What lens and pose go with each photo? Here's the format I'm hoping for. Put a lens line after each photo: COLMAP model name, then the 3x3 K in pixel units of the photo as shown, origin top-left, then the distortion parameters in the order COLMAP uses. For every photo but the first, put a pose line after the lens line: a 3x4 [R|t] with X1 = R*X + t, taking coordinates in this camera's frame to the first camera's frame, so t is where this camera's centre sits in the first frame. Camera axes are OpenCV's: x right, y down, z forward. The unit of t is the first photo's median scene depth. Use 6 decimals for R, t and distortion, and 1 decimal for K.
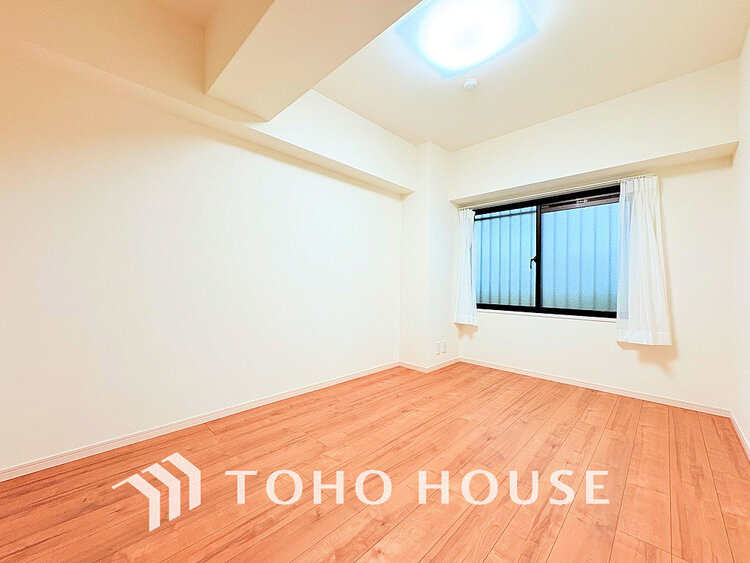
lens RADIAL K [[298.3, 0, 372.6], [0, 298.3, 284.4], [0, 0, 1]] dist [0.000276, 0.000092]
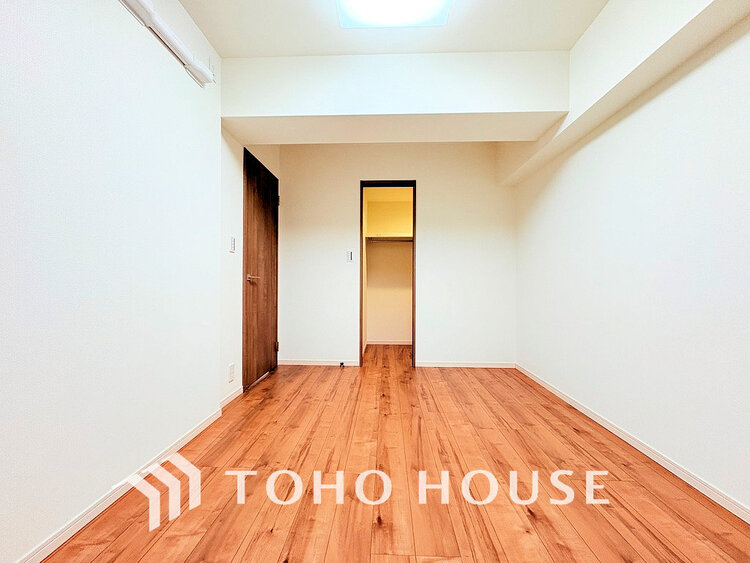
lens RADIAL K [[298.3, 0, 372.6], [0, 298.3, 284.4], [0, 0, 1]] dist [0.000276, 0.000092]
pose [[-0.744321, -0.014322, -0.667668, 0.813465], [-0.014877, 0.999878, -0.004863, 0.022952], [0.667656, 0.006313, -0.744443, 1.428836]]
